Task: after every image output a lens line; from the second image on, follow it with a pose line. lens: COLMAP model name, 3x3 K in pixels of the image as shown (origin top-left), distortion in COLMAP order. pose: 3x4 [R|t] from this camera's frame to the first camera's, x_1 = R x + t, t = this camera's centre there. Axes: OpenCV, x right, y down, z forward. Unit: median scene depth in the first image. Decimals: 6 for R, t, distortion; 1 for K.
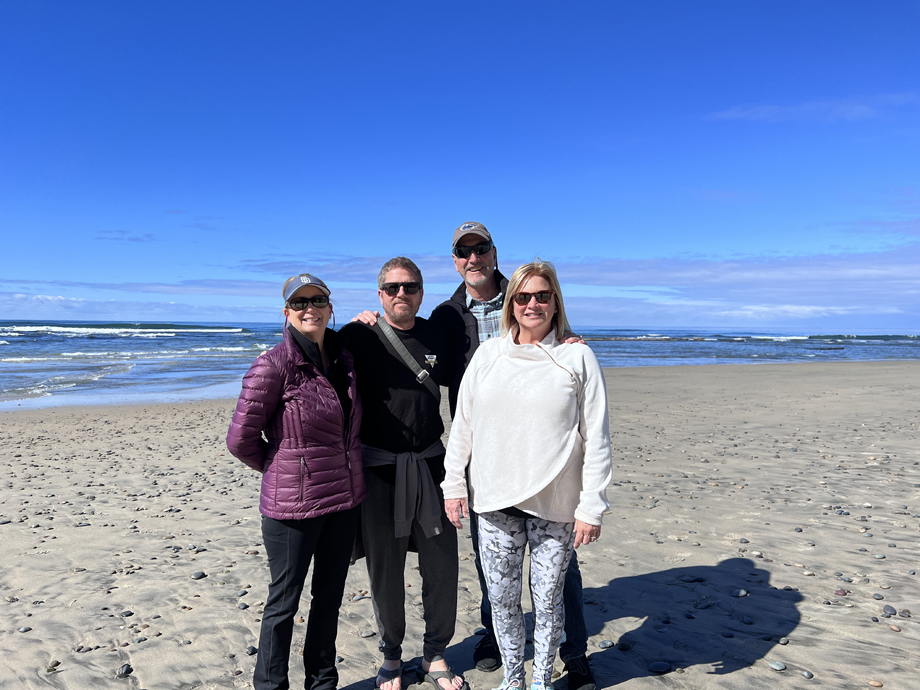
lens RADIAL K [[695.3, 0, 460.2], [0, 695.3, 371.7], [0, 0, 1]] dist [0.000665, -0.004618]
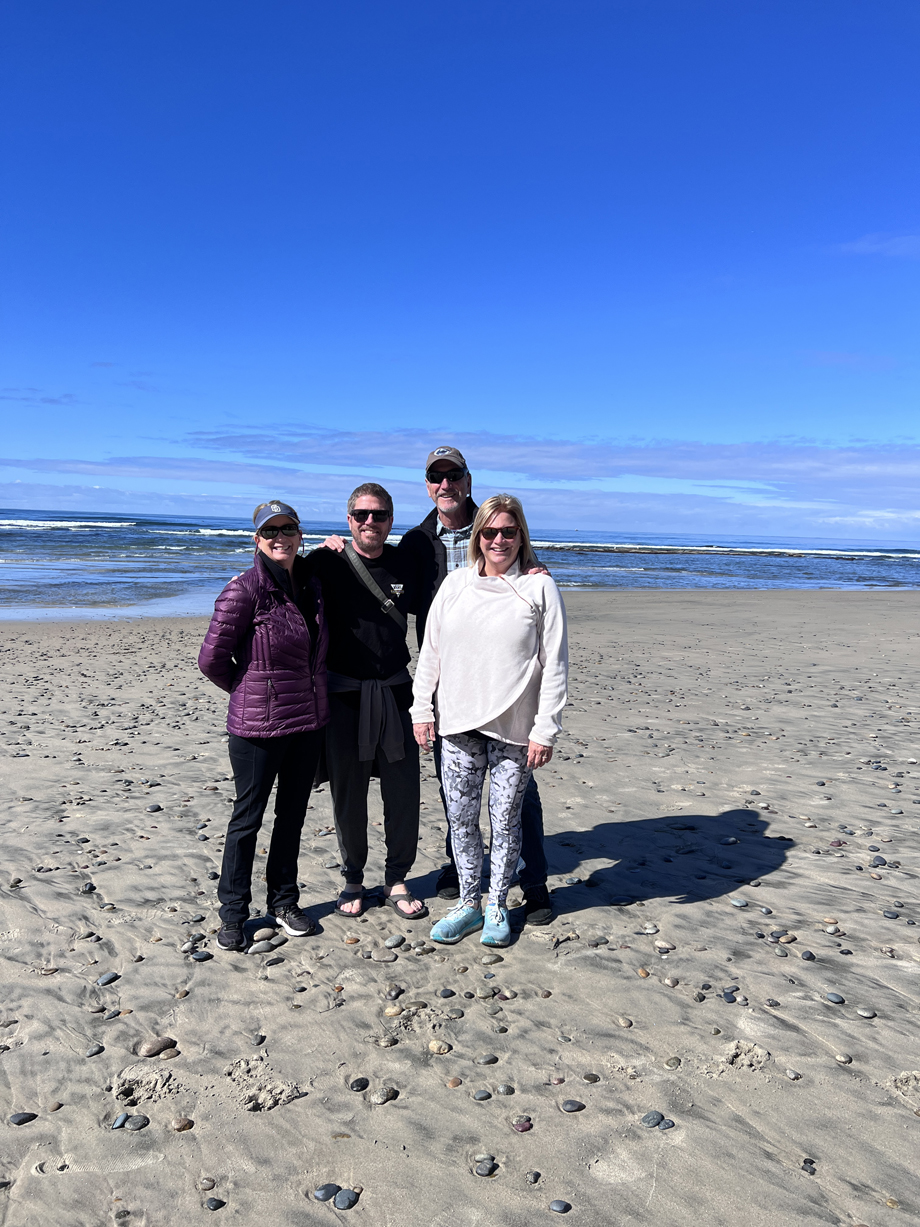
lens RADIAL K [[932.2, 0, 460.0], [0, 932.2, 613.5], [0, 0, 1]] dist [-0.002443, -0.000490]
pose [[0.999439, 0.027501, -0.019124, 0.059458], [-0.026979, 0.999271, 0.027018, -0.014257], [0.019853, -0.026487, 0.999452, -0.280604]]
